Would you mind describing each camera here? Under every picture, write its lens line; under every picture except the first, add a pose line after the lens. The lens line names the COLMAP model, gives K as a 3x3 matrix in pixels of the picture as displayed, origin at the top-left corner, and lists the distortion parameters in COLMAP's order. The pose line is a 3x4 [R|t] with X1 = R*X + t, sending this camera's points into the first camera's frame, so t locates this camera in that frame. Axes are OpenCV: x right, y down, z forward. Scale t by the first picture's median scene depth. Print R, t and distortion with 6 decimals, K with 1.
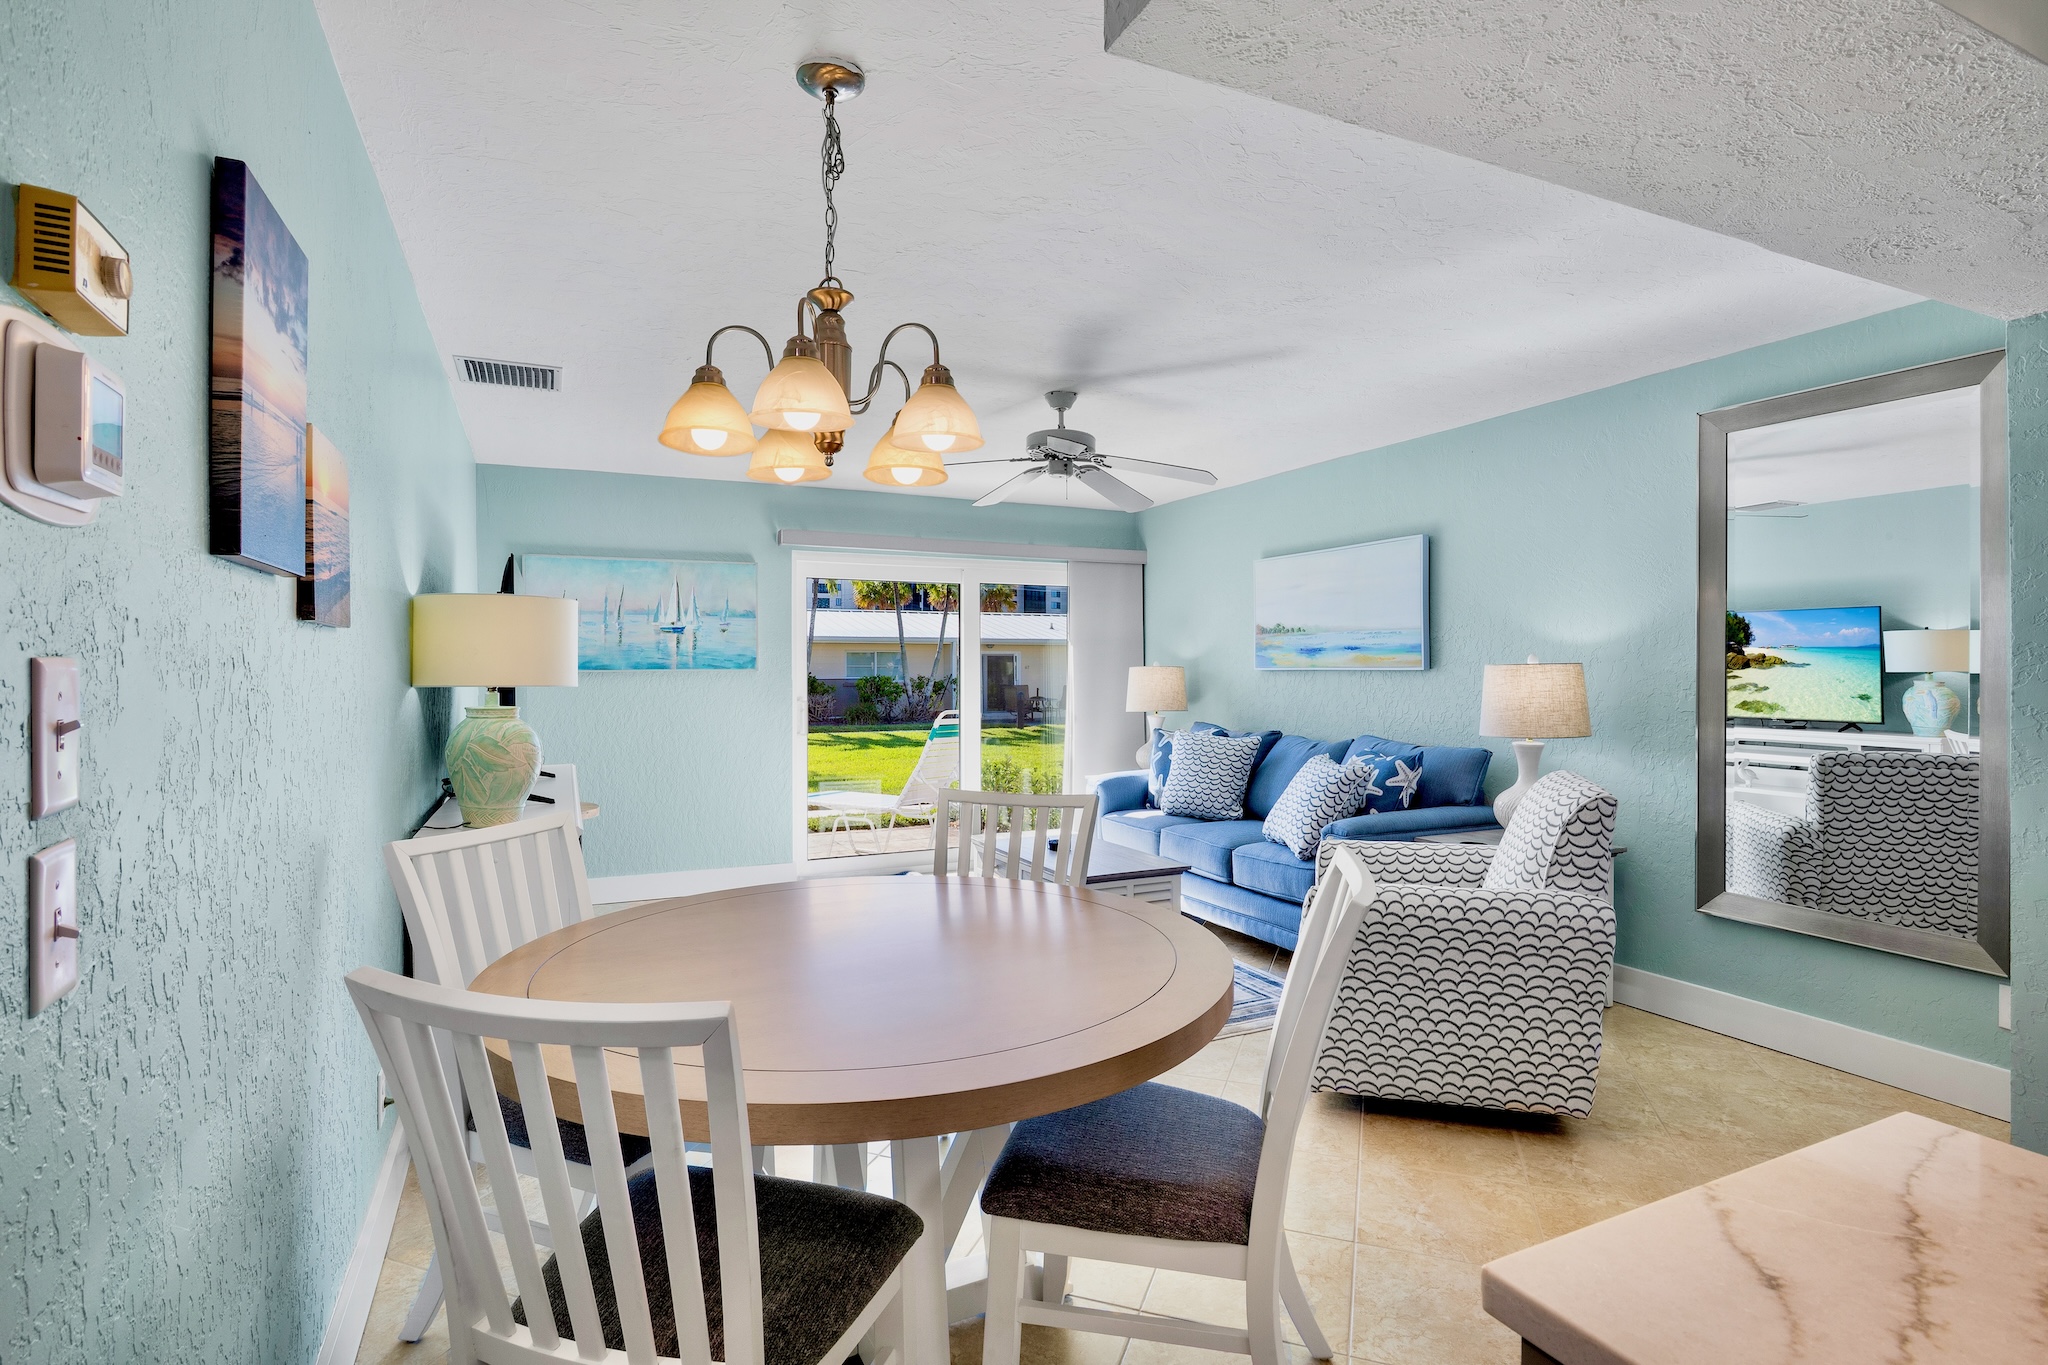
lens RADIAL K [[1029.5, 0, 1024.0], [0, 1029.5, 682.5], [0, 0, 1]] dist [0.002282, 0.000304]
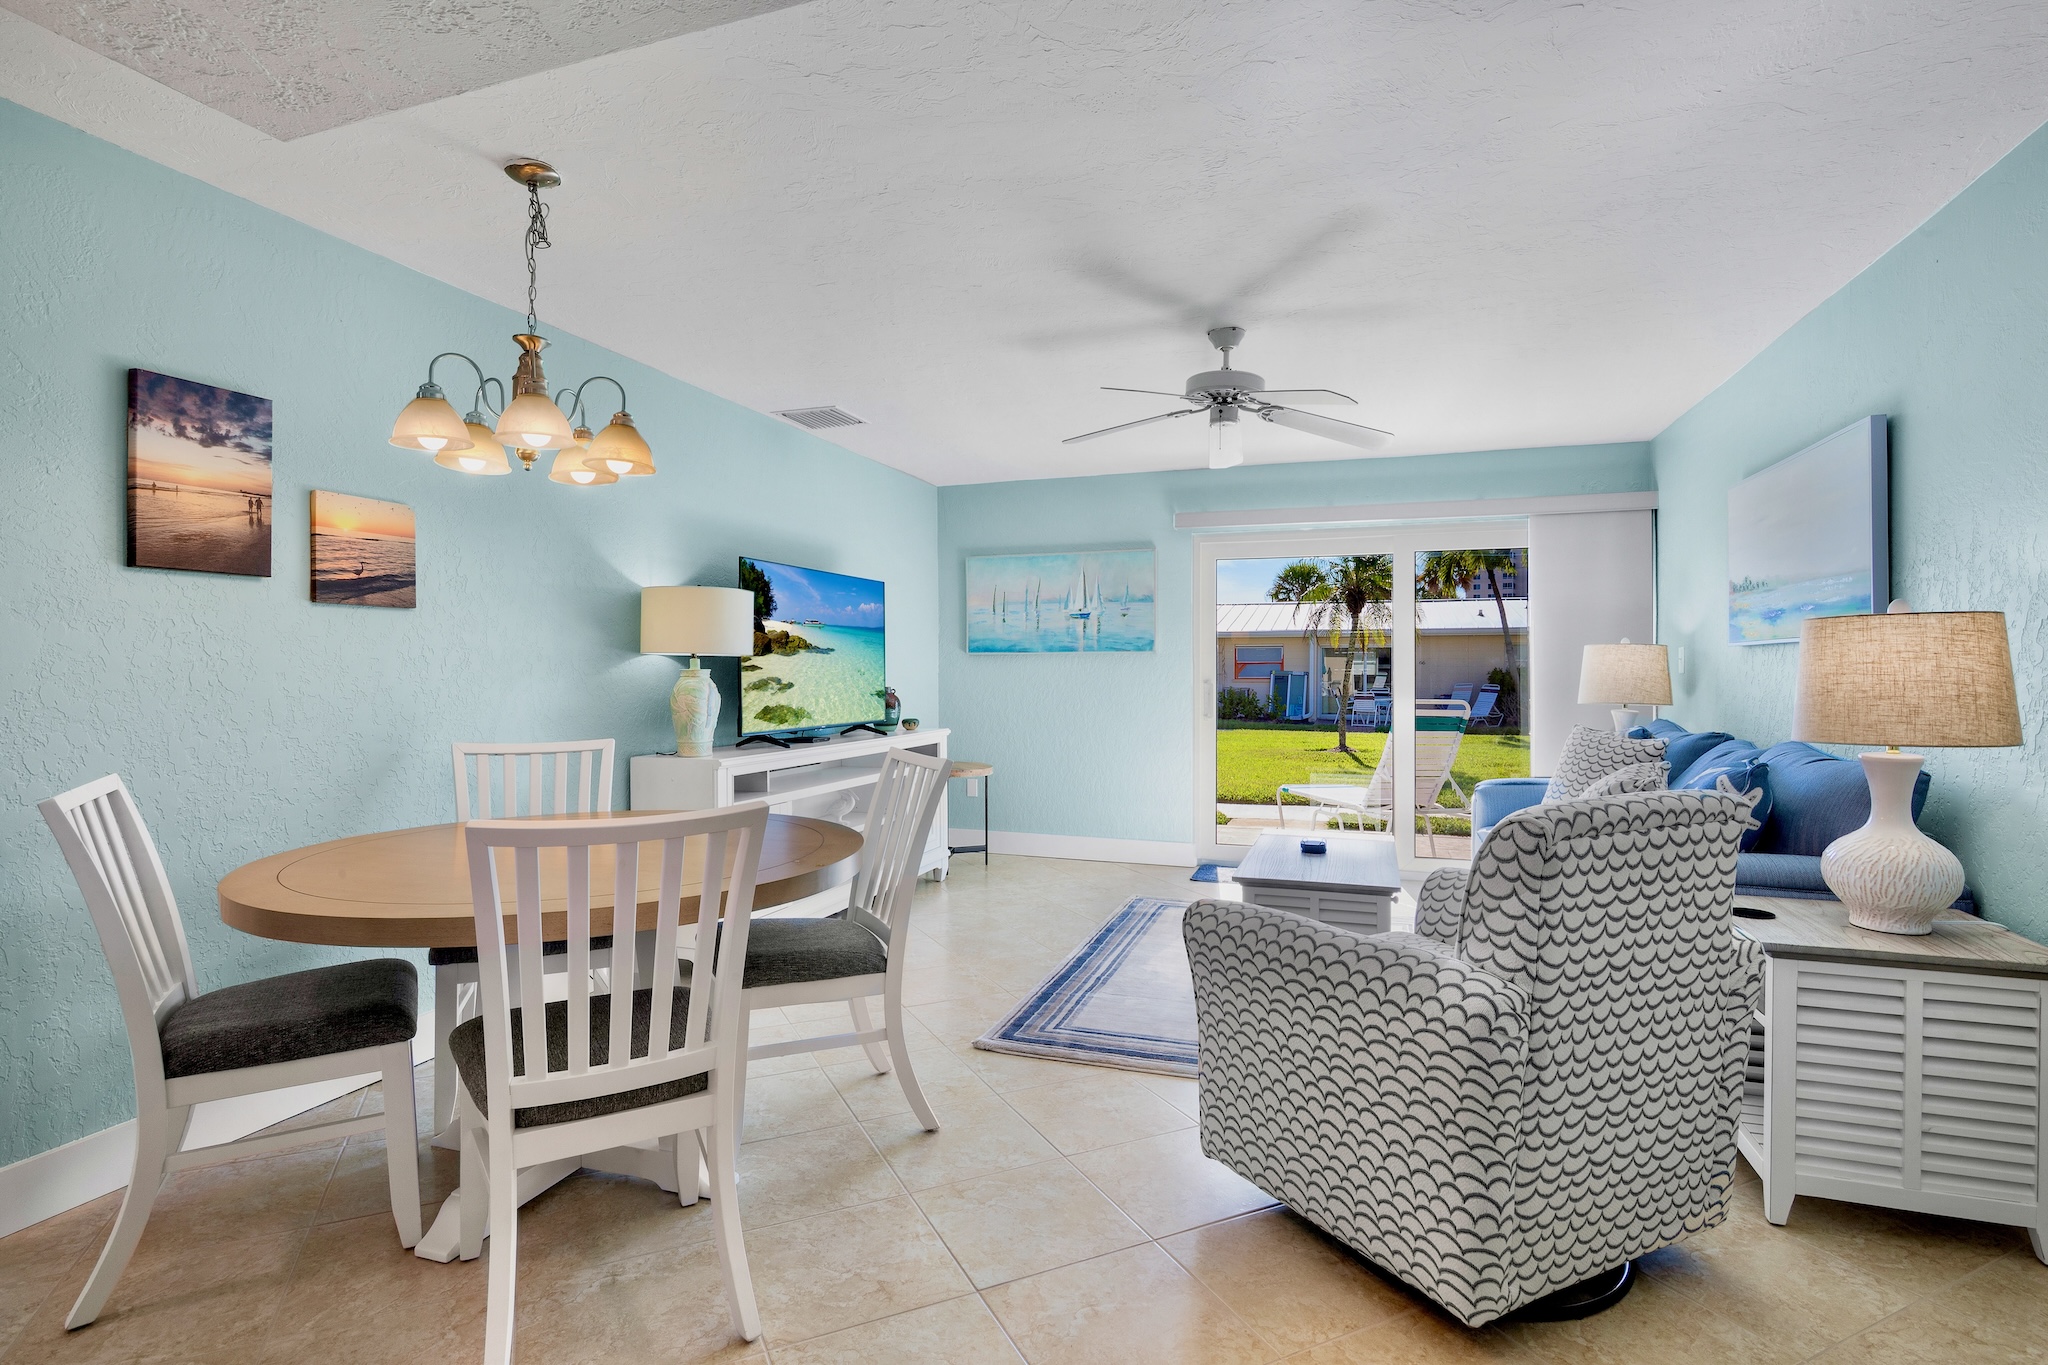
lens RADIAL K [[989.8, 0, 1024.0], [0, 989.8, 682.5], [0, 0, 1]] dist [0.024966, 0.000042]
pose [[0.712506, 0.021796, -0.701327, 0.365178], [-0.008214, 0.999708, 0.022724, -0.003535], [0.701618, -0.010431, 0.712477, 0.206619]]
